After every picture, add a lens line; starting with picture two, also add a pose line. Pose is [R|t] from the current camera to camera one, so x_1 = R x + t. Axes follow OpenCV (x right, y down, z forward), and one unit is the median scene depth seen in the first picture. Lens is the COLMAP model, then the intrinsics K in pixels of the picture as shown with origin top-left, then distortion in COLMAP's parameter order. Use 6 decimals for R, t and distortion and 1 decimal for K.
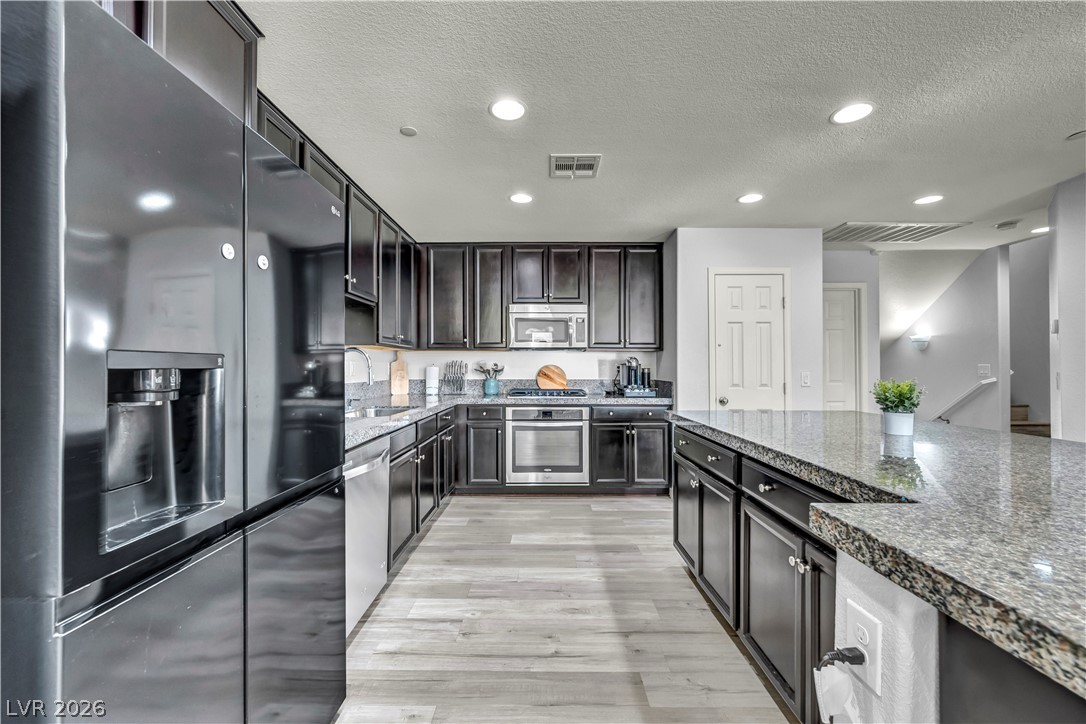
lens RADIAL K [[438.9, 0, 541.1], [0, 438.9, 365.1], [0, 0, 1]] dist [0.001343, -0.000260]
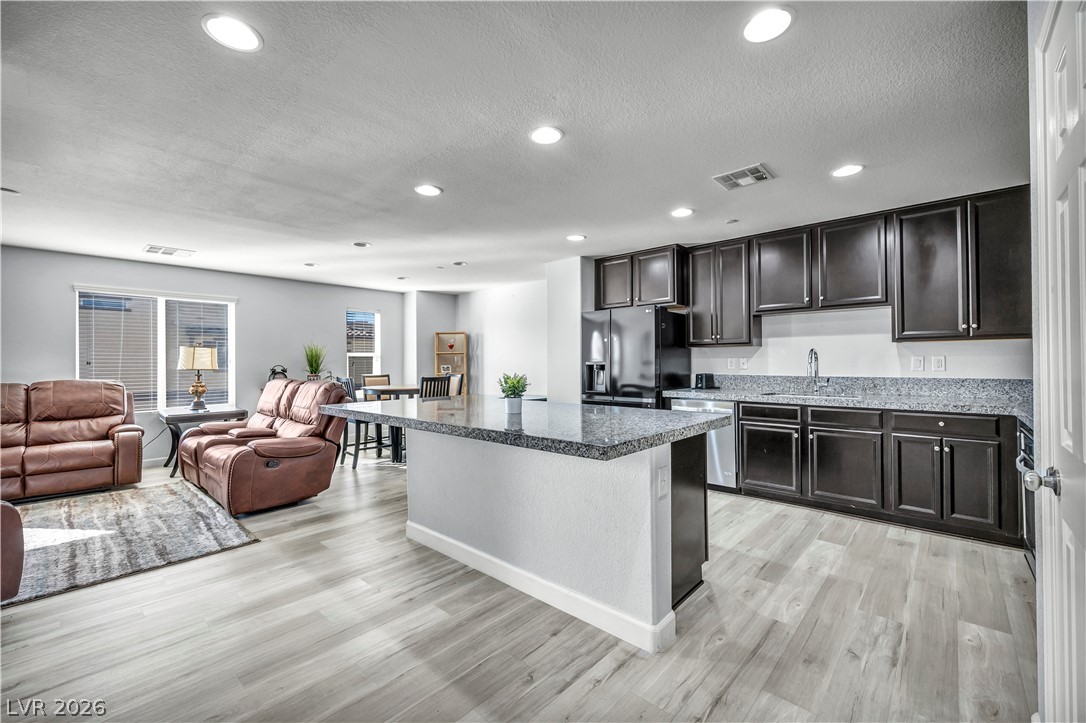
lens RADIAL K [[461.6, 0, 534.2], [0, 461.6, 360.1], [0, 0, 1]] dist [0.010050, -0.000017]
pose [[-0.667761, 0.003115, -0.744369, 1.158361], [0.011615, 0.999913, -0.006234, 0.002731], [0.744285, -0.012809, -0.667739, 1.267397]]
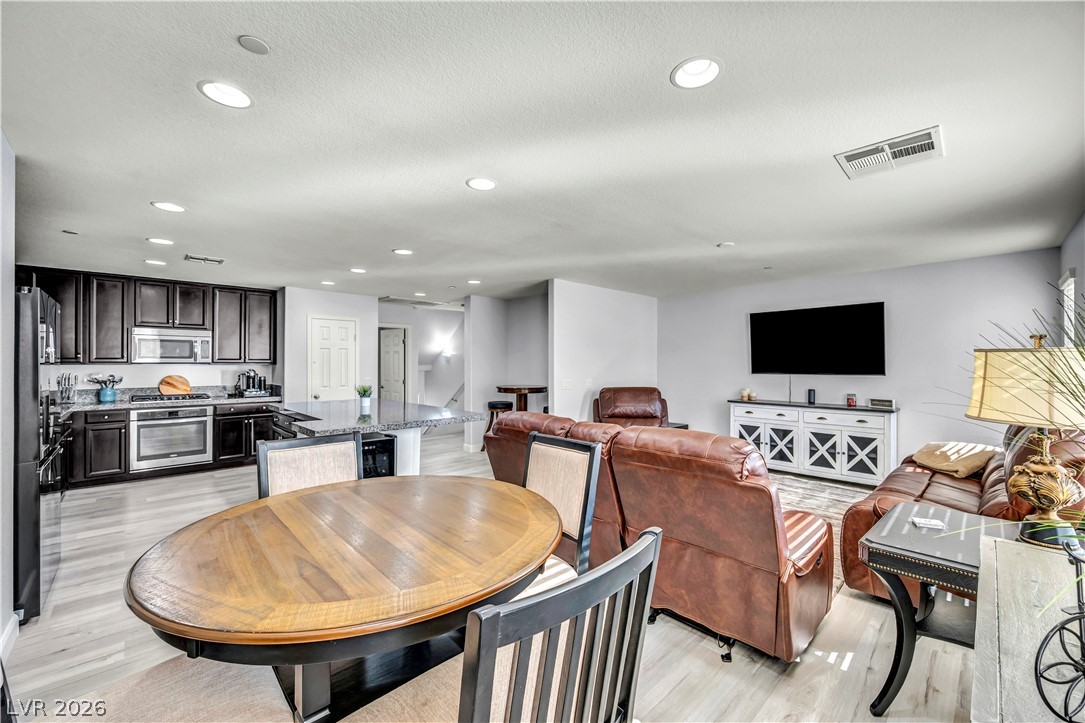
lens RADIAL K [[438.5, 0, 549.4], [0, 438.5, 358.0], [0, 0, 1]] dist [0.001343, -0.000260]
pose [[0.712169, 0.008088, 0.701962, -0.102069], [-0.004711, 0.999966, -0.006742, -0.049222], [-0.701993, 0.001494, 0.712183, -0.695578]]
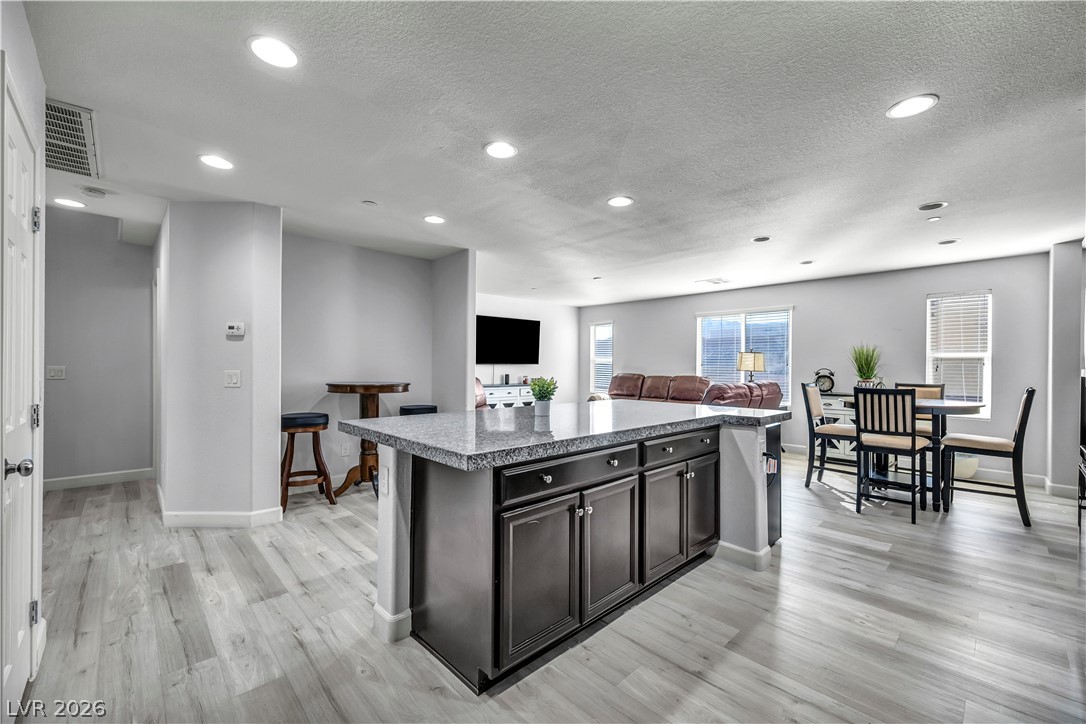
lens RADIAL K [[438.9, 0, 539.7], [0, 438.9, 361.9], [0, 0, 1]] dist [0.001343, -0.000260]
pose [[-0.692271, 0.002596, 0.721633, -0.191577], [-0.008658, 0.999892, -0.011902, 0.005171], [-0.721586, -0.014487, -0.692173, 1.250023]]
